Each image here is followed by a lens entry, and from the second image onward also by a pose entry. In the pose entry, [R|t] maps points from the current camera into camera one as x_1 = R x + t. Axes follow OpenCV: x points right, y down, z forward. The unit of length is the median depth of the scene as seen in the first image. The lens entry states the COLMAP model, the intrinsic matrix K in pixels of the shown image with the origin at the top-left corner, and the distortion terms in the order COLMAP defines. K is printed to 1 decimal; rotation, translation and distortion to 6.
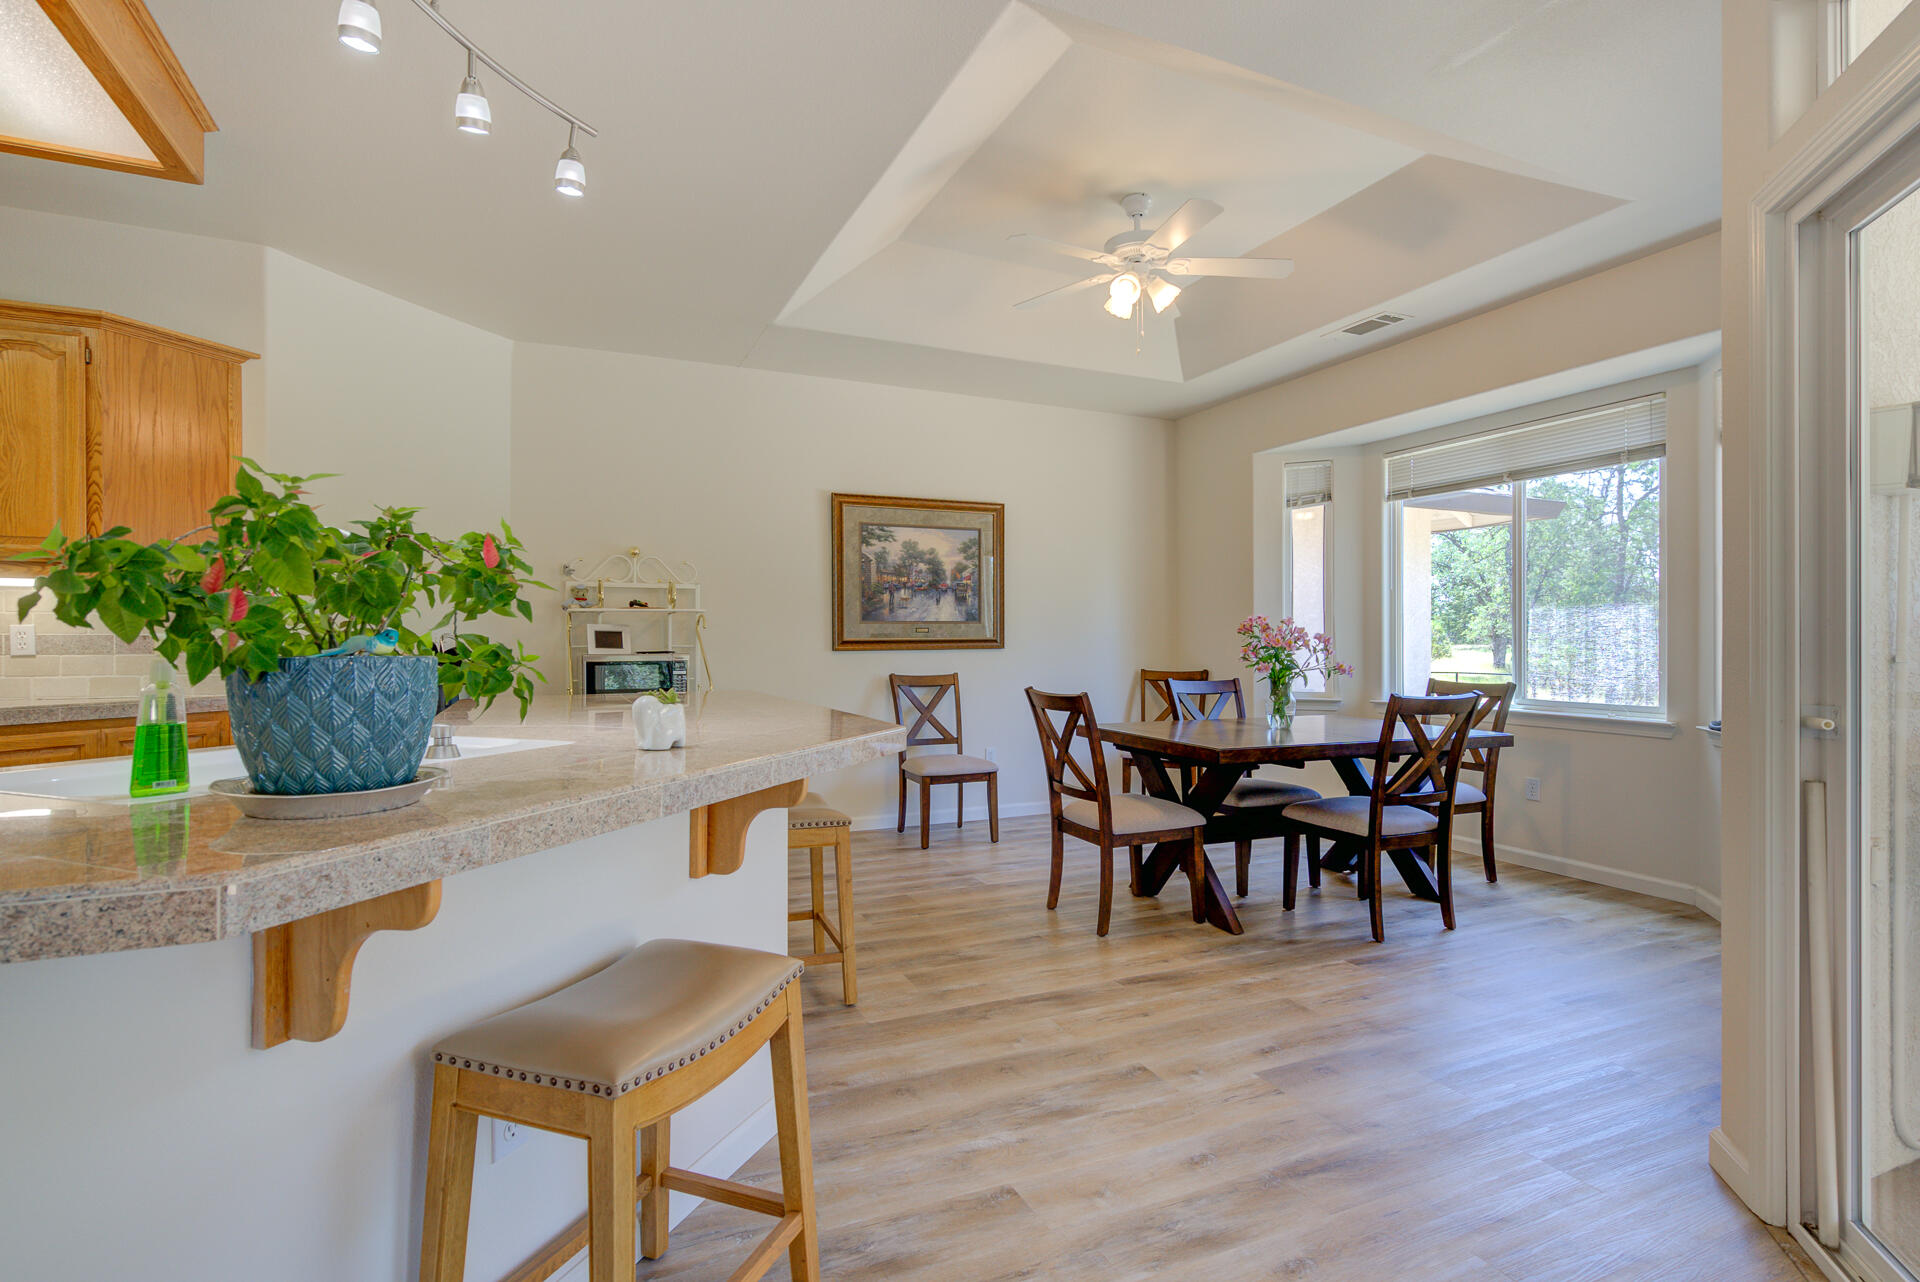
lens RADIAL K [[920.6, 0, 928.3], [0, 920.6, 637.7], [0, 0, 1]] dist [0.002387, -0.002340]
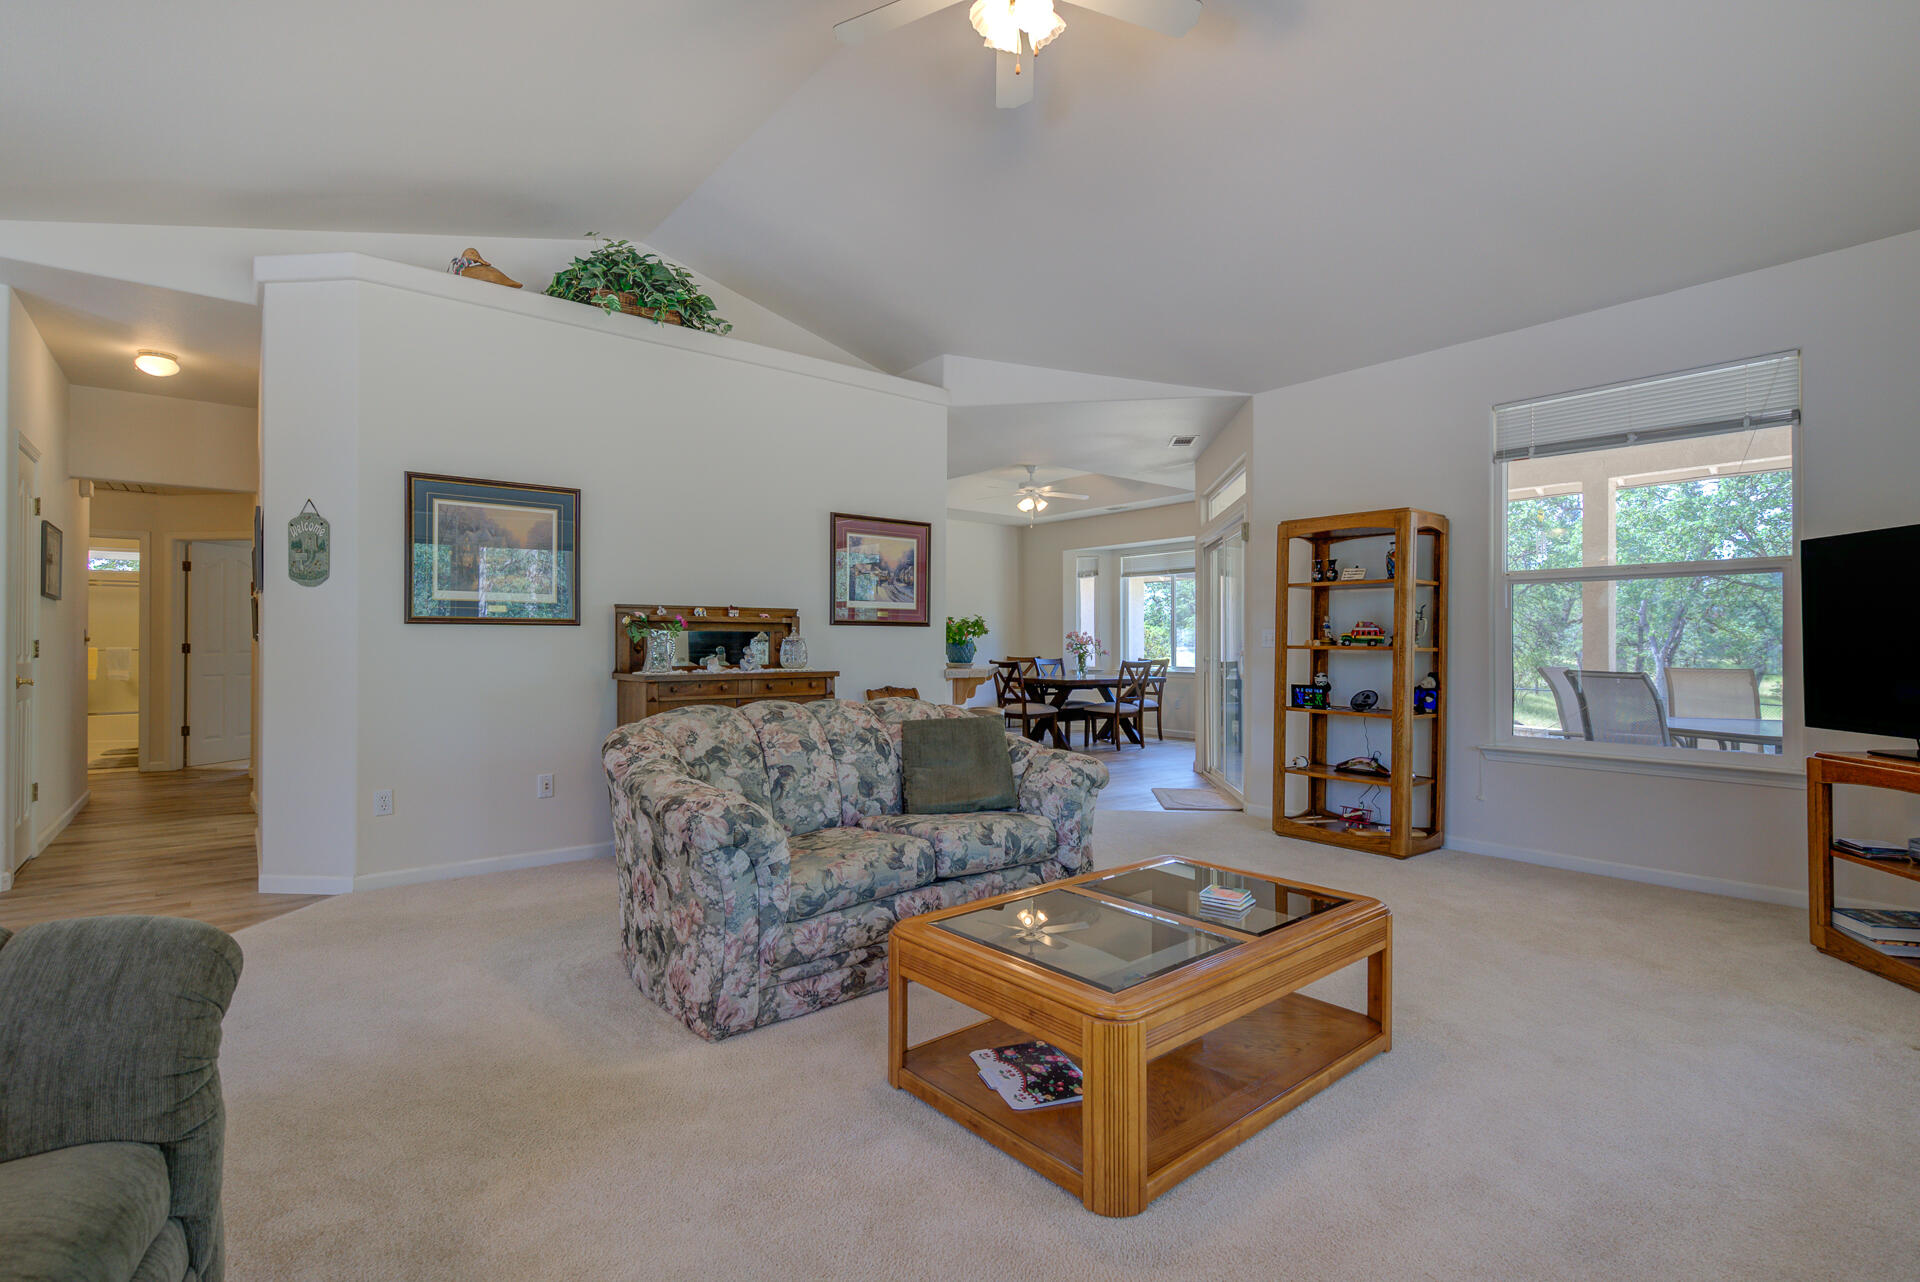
lens RADIAL K [[920.6, 0, 967.9], [0, 920.6, 641.1], [0, 0, 1]] dist [0.002387, -0.002340]
pose [[0.956756, -0.001207, 0.290888, -0.591644], [0.000304, 0.999995, 0.003149, -0.004675], [-0.290890, -0.002924, 0.956752, -1.196666]]
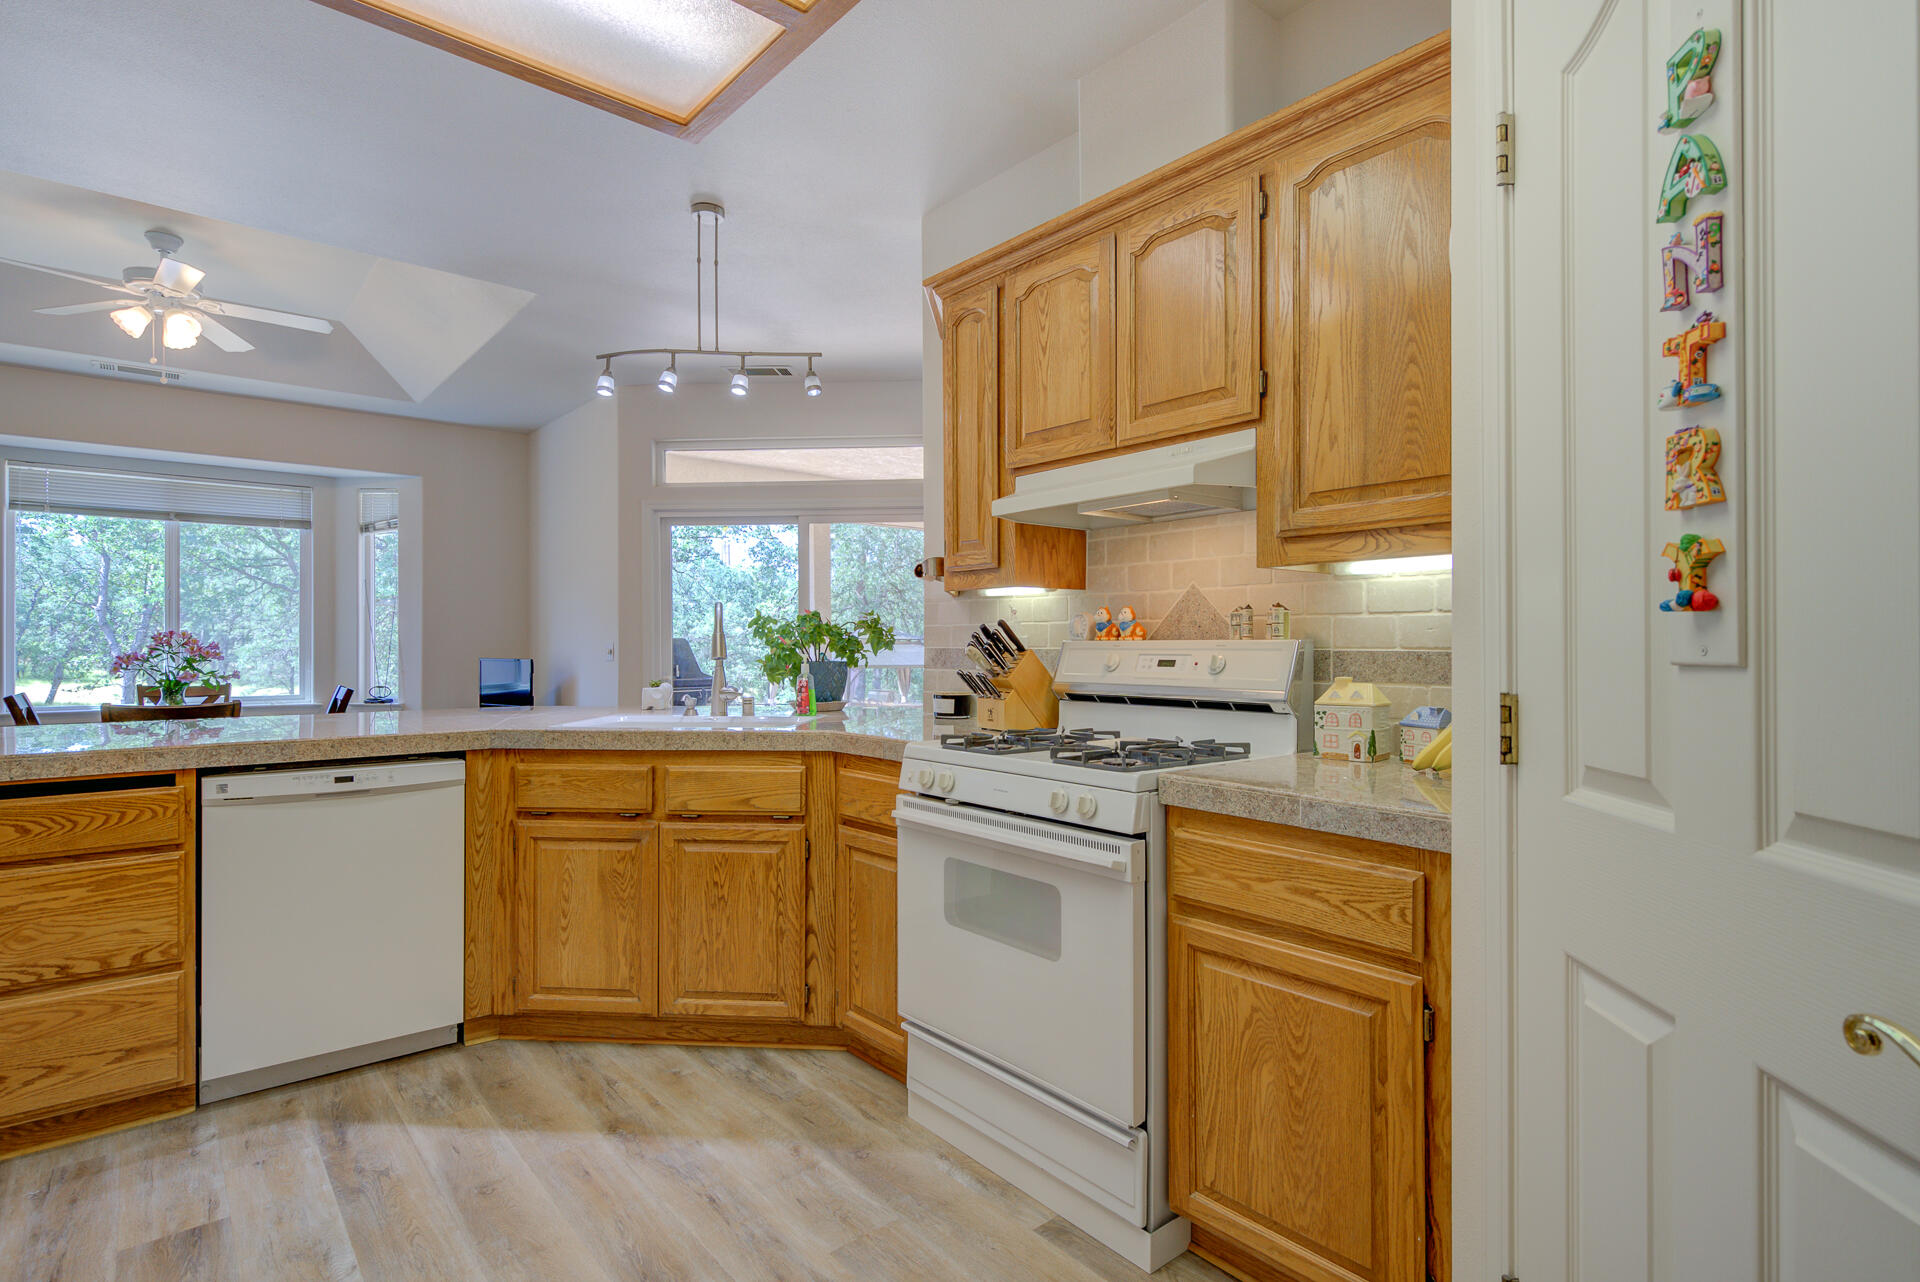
lens RADIAL K [[930.9, 0, 967.0], [0, 930.9, 641.0], [0, 0, 1]] dist [0.000988, -0.003267]
pose [[-0.296546, 0.001951, 0.955017, -0.902284], [-0.007359, 0.999964, -0.004328, -0.013529], [-0.954990, -0.008311, -0.296520, 0.389561]]
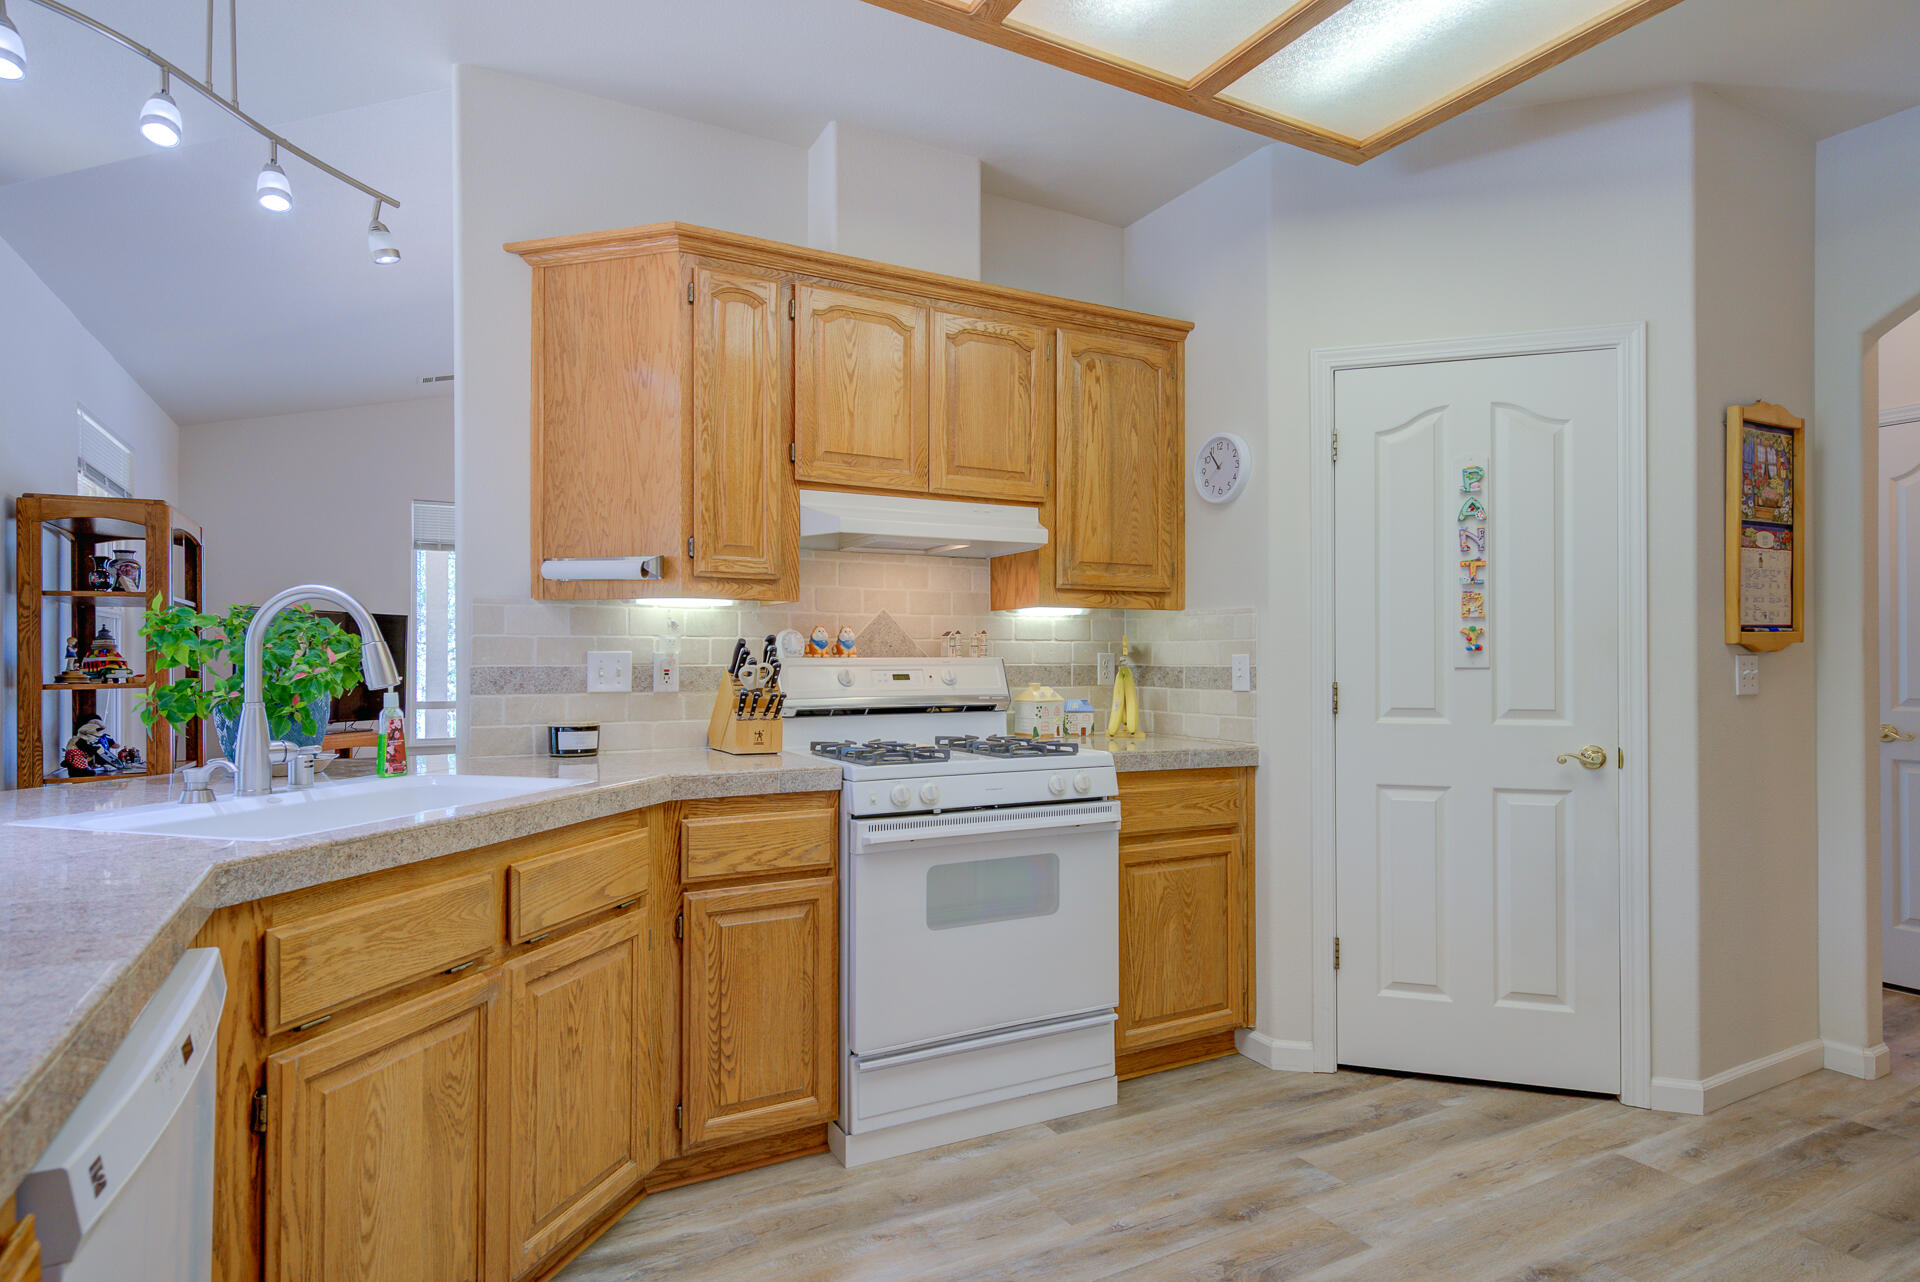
lens RADIAL K [[1018.1, 0, 909.9], [0, 1018.1, 650.0], [0, 0, 1]] dist [0.006947, -0.001570]
pose [[-0.998531, -0.002674, -0.054115, -0.450596], [-0.001732, 0.999846, -0.017447, -0.010705], [0.054153, -0.017327, -0.998382, 0.758848]]
